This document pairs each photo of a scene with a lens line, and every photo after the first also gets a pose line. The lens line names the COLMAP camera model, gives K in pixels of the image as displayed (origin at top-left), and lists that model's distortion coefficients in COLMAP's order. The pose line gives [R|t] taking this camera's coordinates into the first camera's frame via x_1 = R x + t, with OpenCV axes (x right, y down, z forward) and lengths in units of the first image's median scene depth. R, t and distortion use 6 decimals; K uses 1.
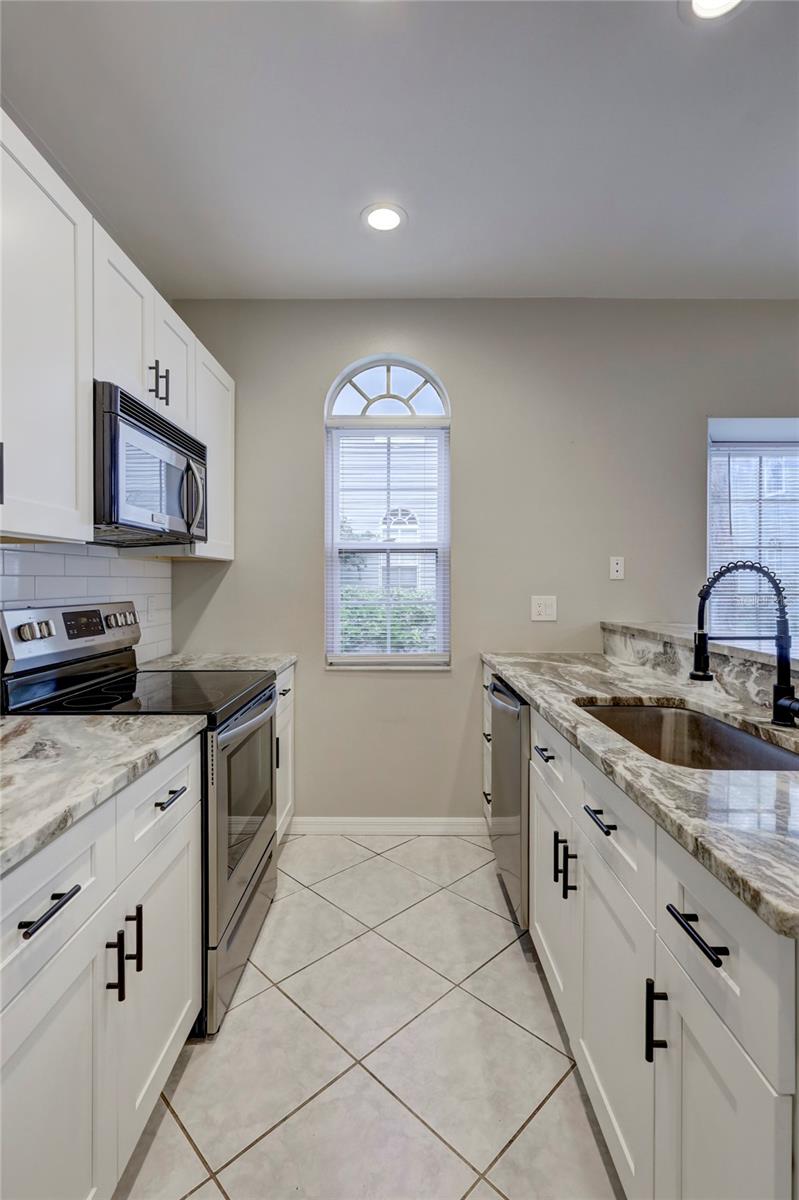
lens RADIAL K [[566.6, 0, 405.5], [0, 566.6, 577.7], [0, 0, 1]] dist [0.004335, -0.000012]
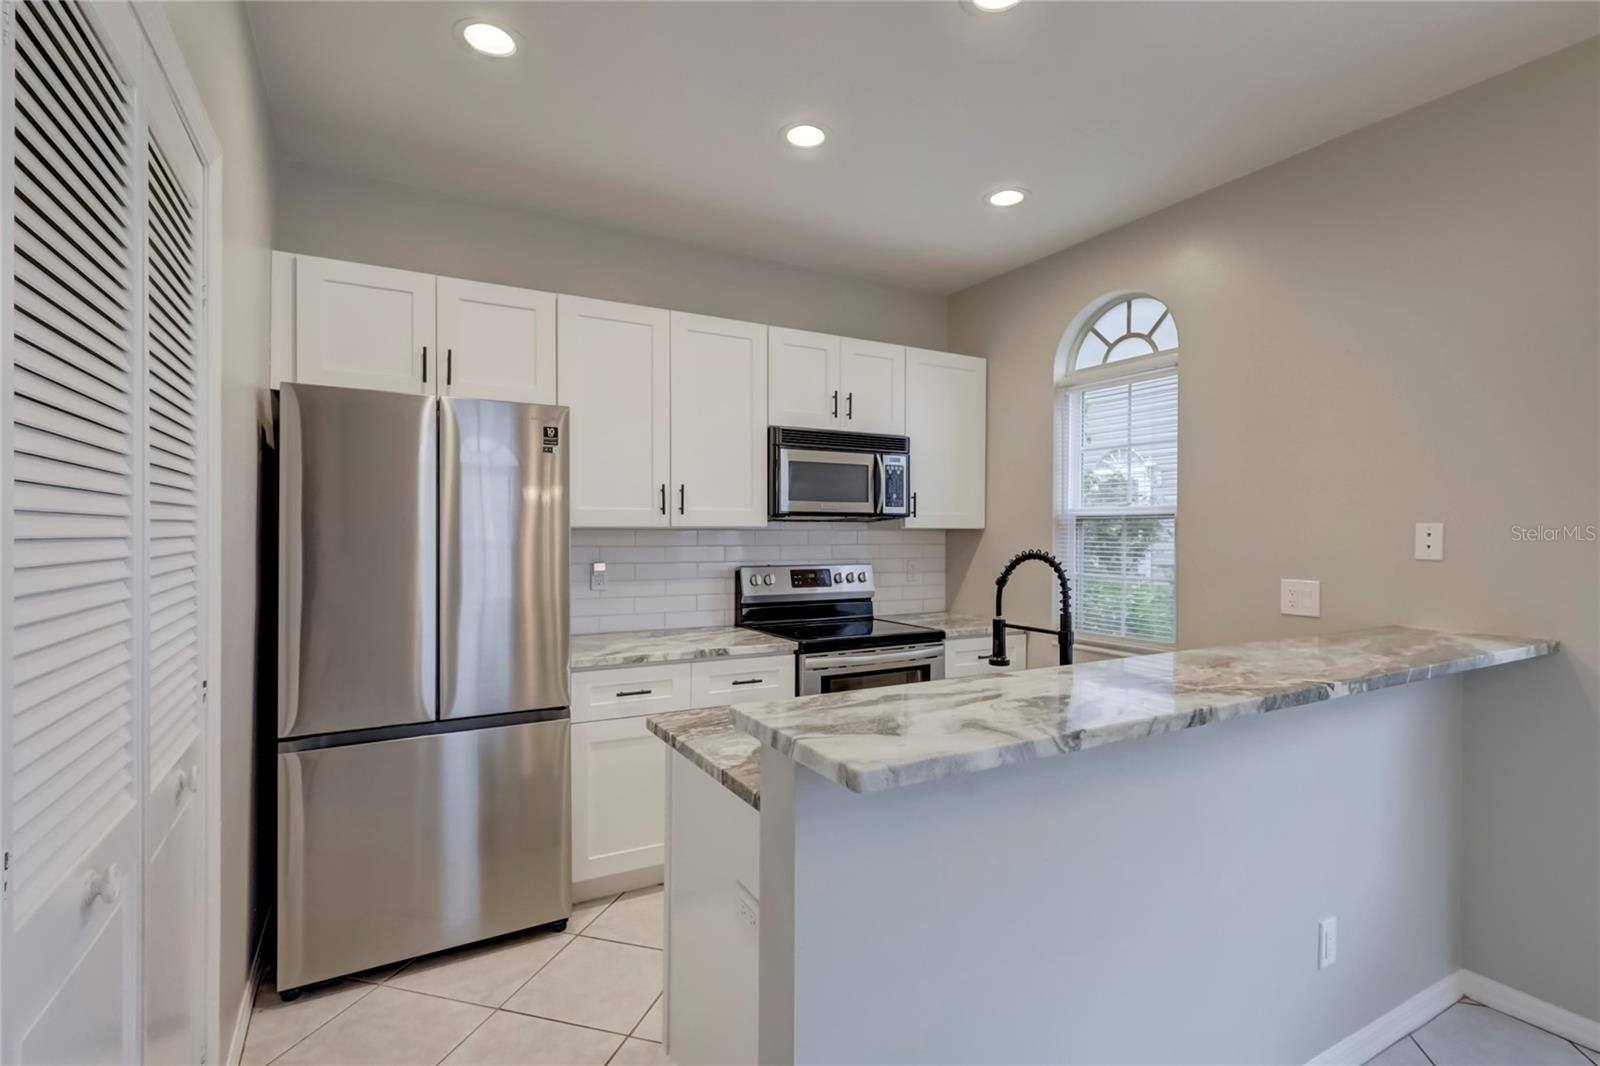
lens RADIAL K [[755.4, 0, 810.2], [0, 755.4, 534.4], [0, 0, 1]] dist [0.004335, -0.000012]
pose [[0.506206, 0.007087, -0.862384, 1.187435], [0.001148, 0.999960, 0.008892, -0.052427], [0.862412, -0.005491, 0.506177, 0.011173]]
